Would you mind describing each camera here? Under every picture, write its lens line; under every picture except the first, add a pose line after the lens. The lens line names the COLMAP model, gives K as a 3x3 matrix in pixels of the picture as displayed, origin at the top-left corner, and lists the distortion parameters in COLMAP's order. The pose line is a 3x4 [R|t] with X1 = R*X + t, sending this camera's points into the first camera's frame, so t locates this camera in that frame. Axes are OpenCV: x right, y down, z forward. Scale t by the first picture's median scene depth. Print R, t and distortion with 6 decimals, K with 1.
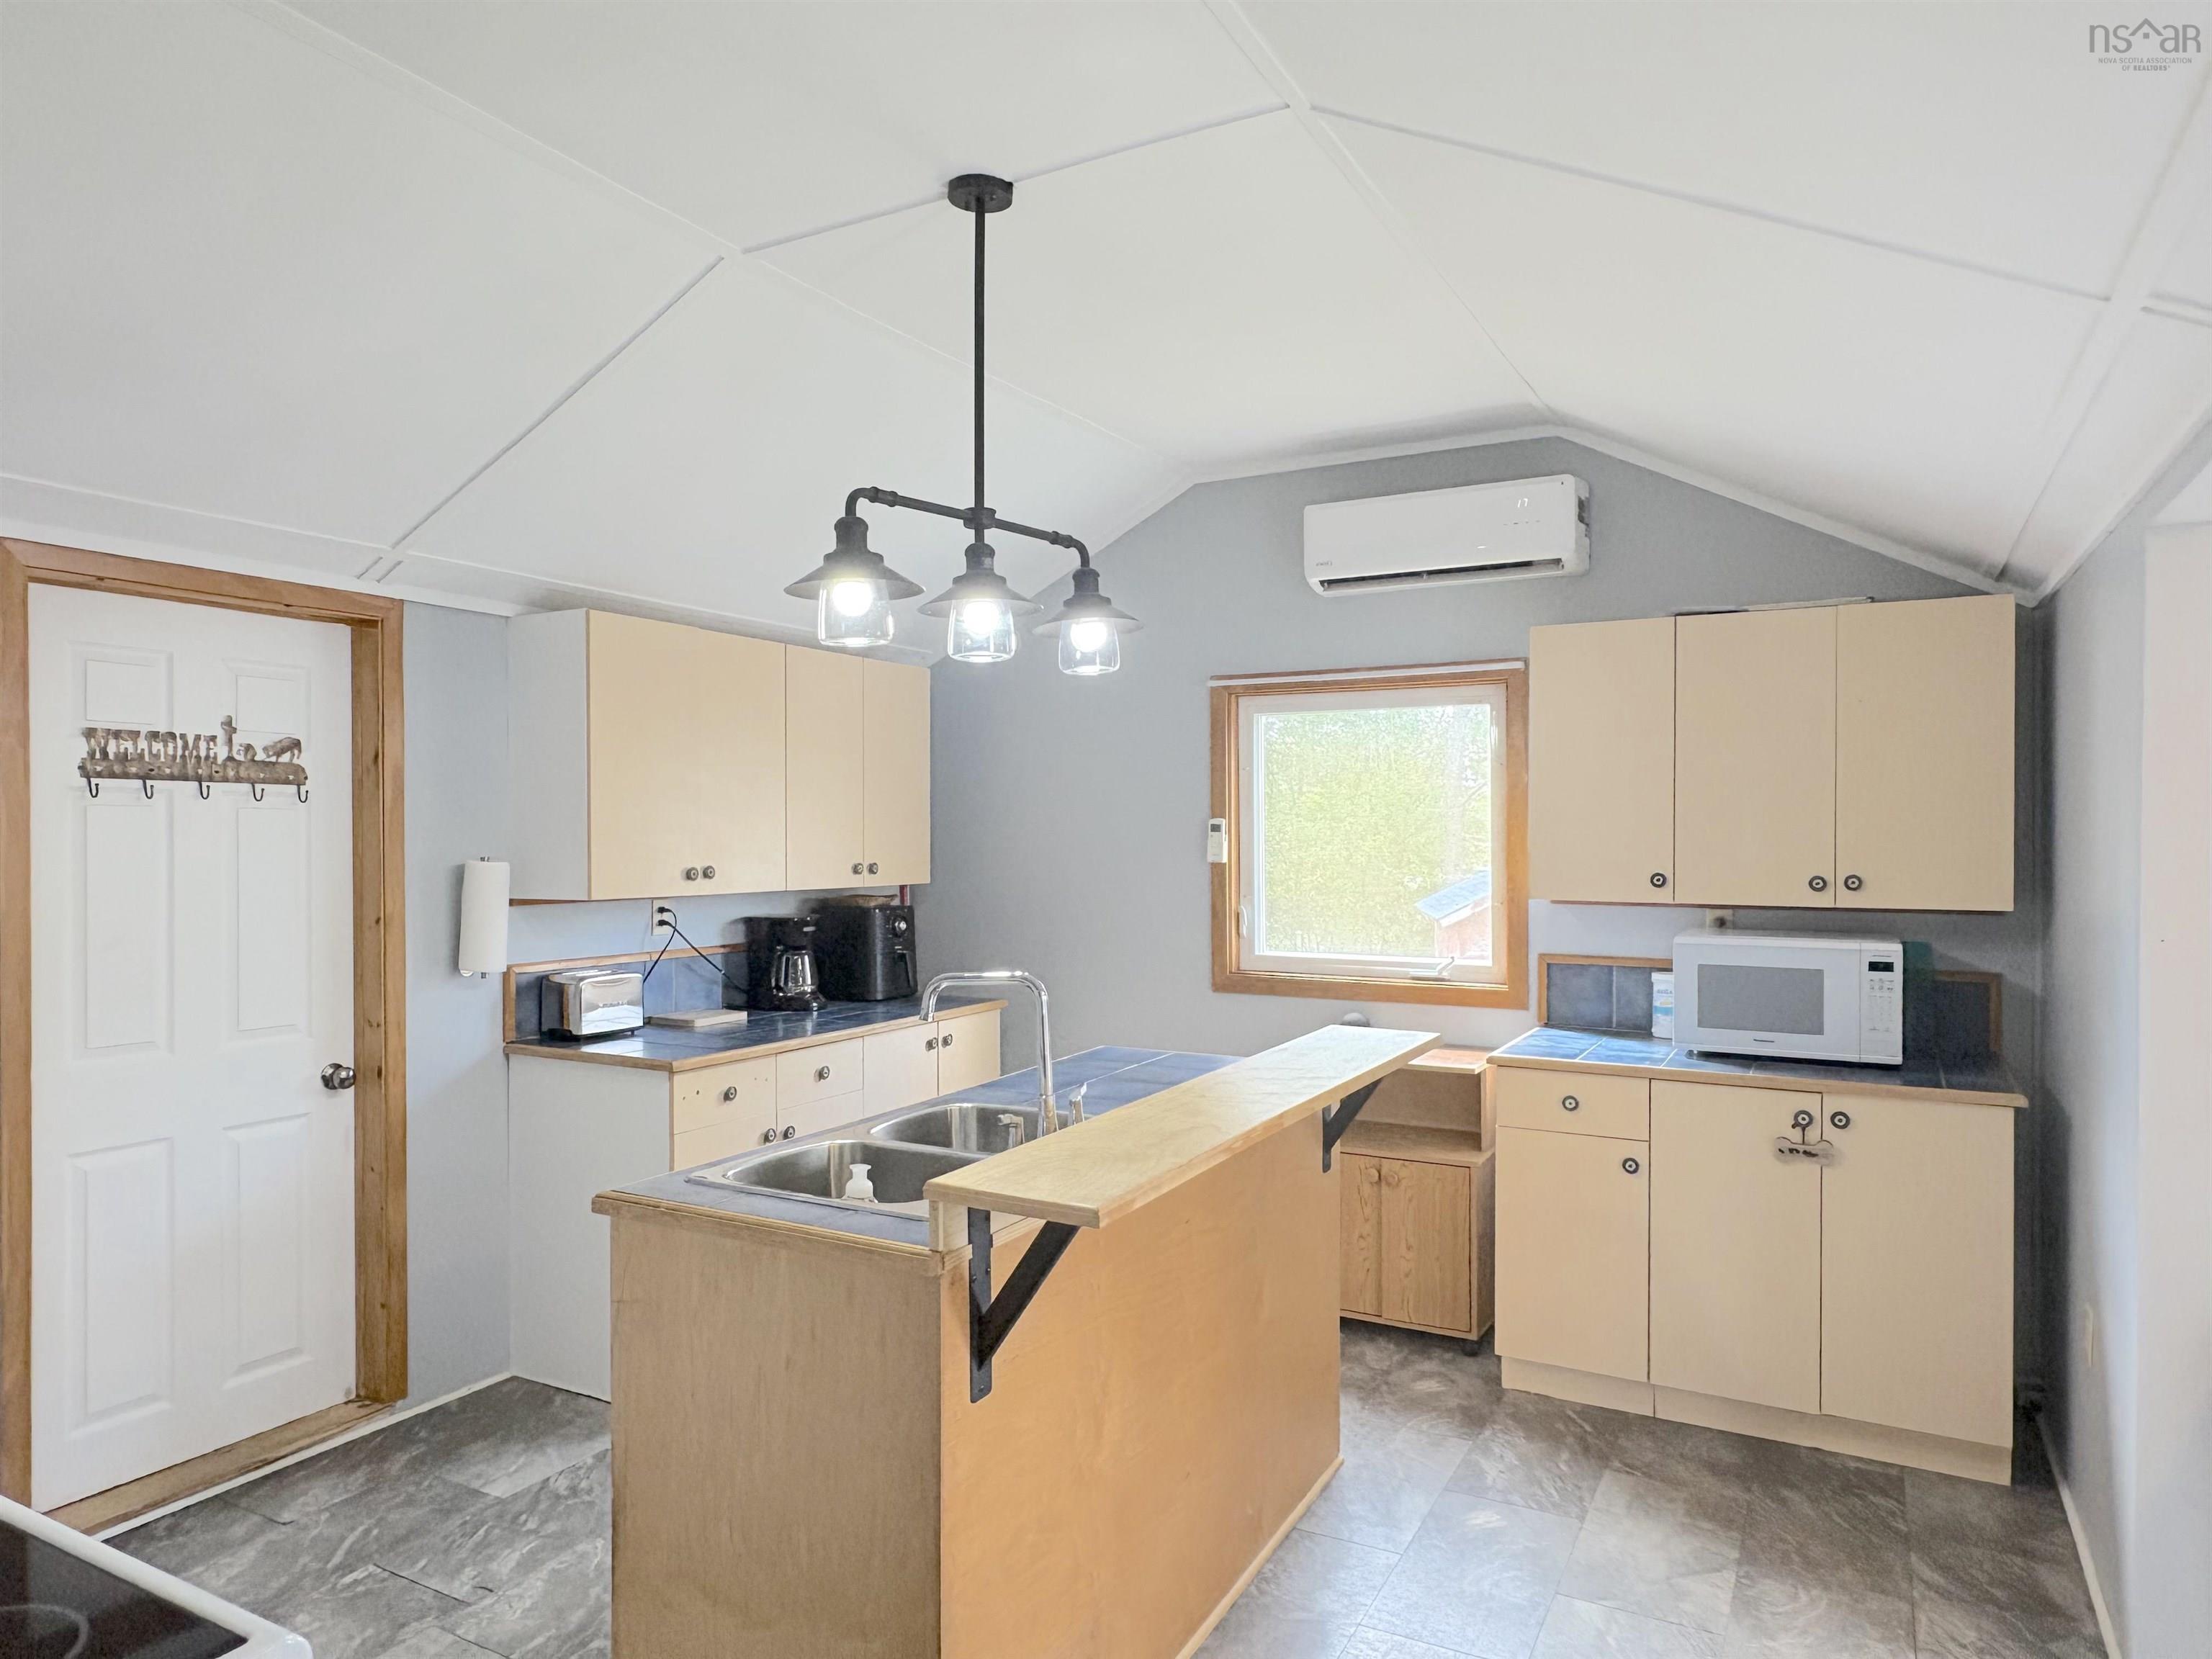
lens RADIAL K [[1406.6, 0, 1087.6], [0, 1406.6, 833.9], [0, 0, 1]] dist [-0.001476, 0.000779]
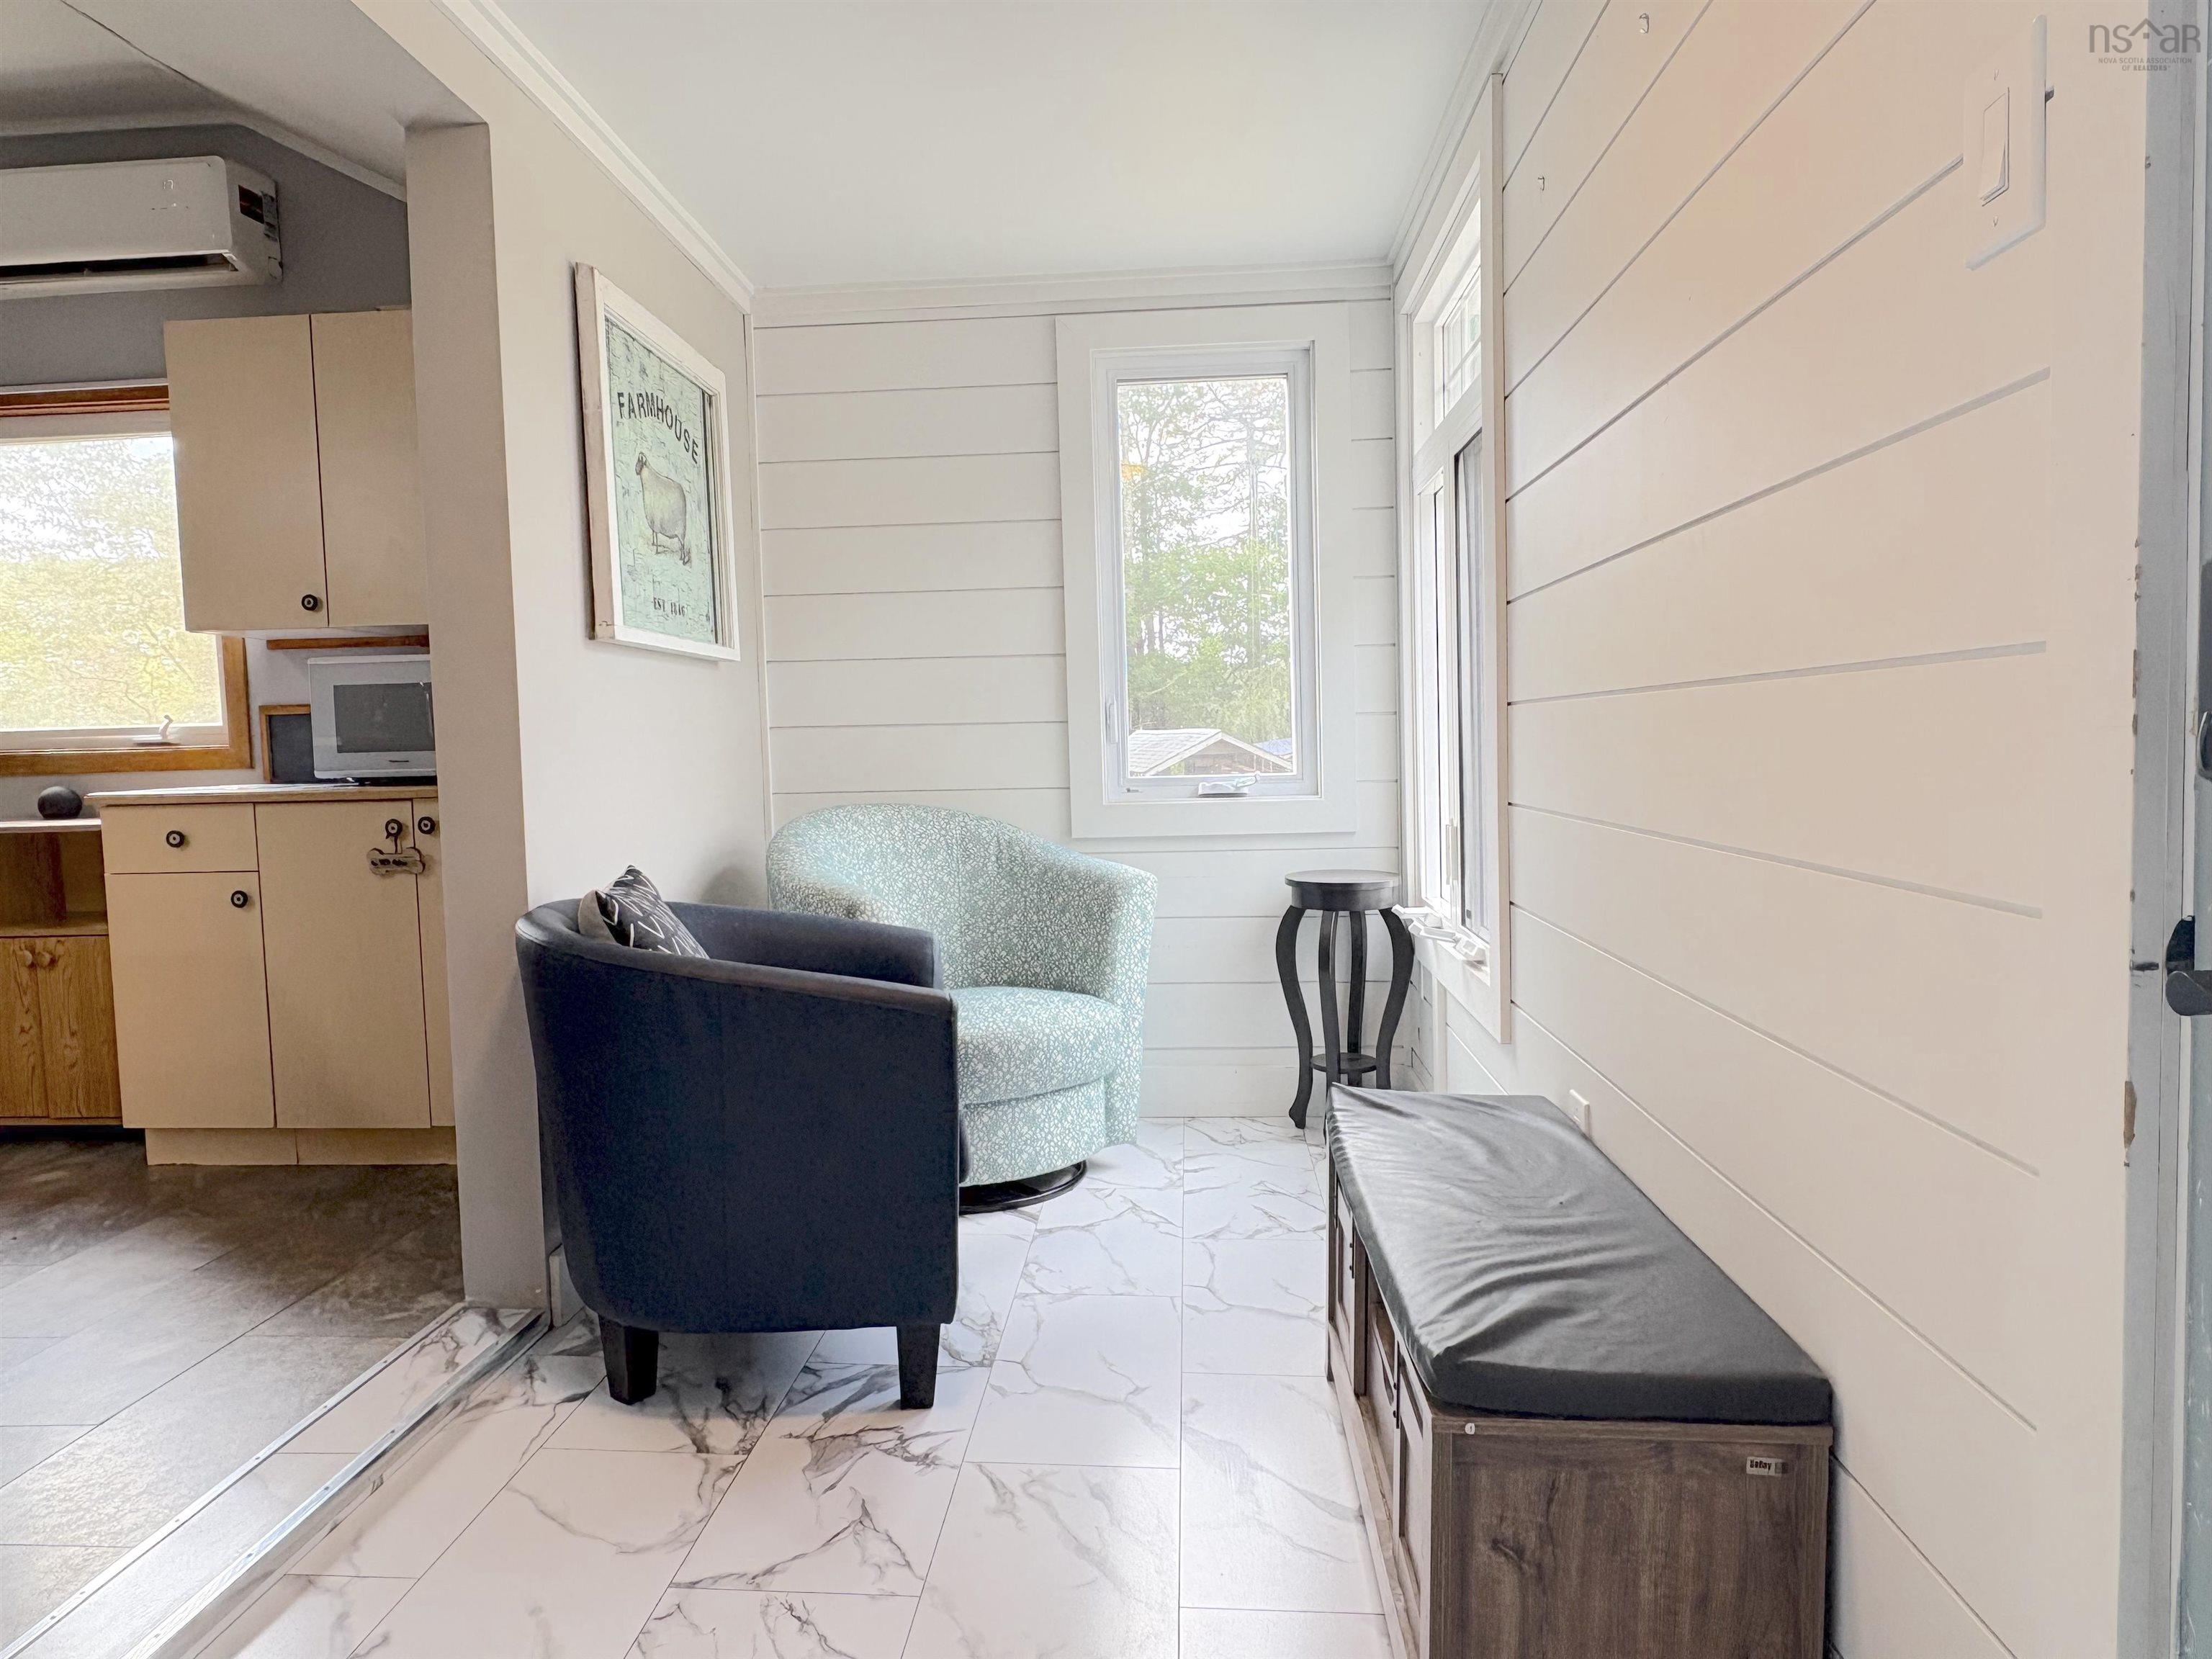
lens RADIAL K [[1406.6, 0, 1100.1], [0, 1406.6, 832.2], [0, 0, 1]] dist [-0.001476, 0.000779]
pose [[0.905238, -0.052218, 0.421684, 0.477980], [0.028041, 0.997598, 0.063338, 0.139834], [-0.423978, -0.045512, 0.904528, -0.066745]]
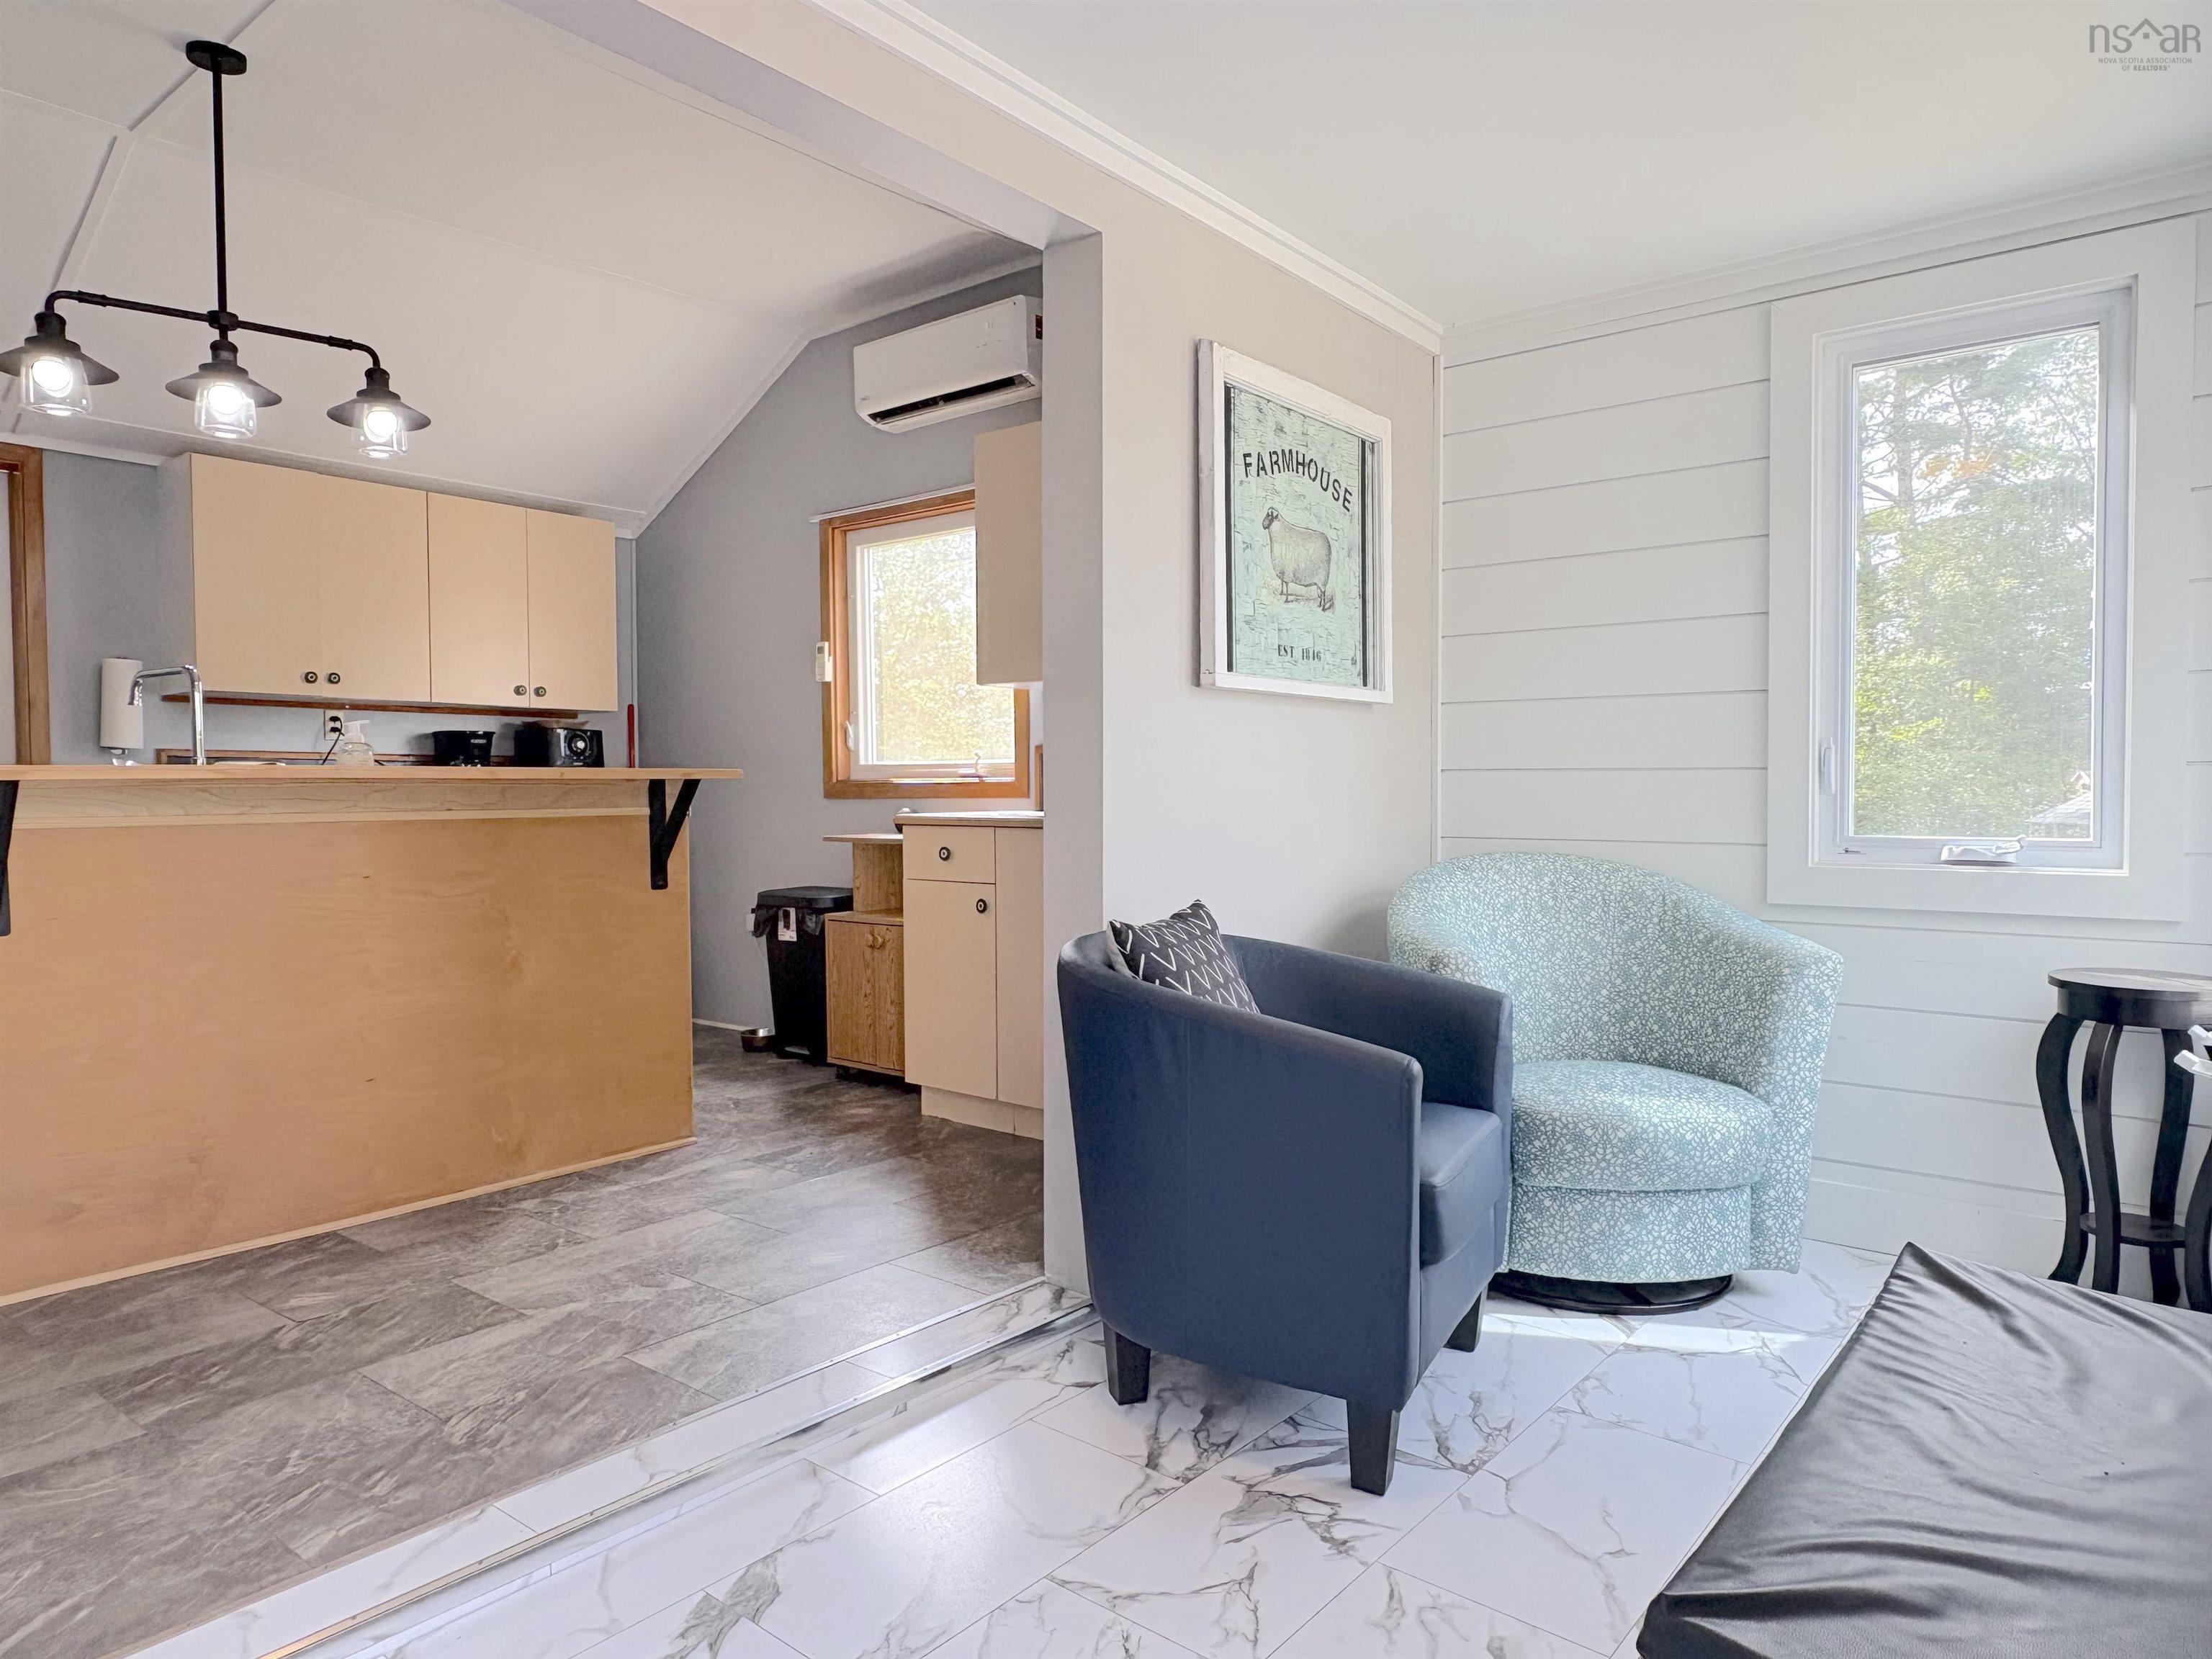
lens RADIAL K [[1406.6, 0, 1096.5], [0, 1406.6, 839.0], [0, 0, 1]] dist [-0.001476, 0.000779]
pose [[0.983307, 0.002380, -0.181941, 0.634686], [0.003317, 0.999514, 0.031003, 0.139122], [0.181926, -0.031089, 0.982821, -0.072199]]
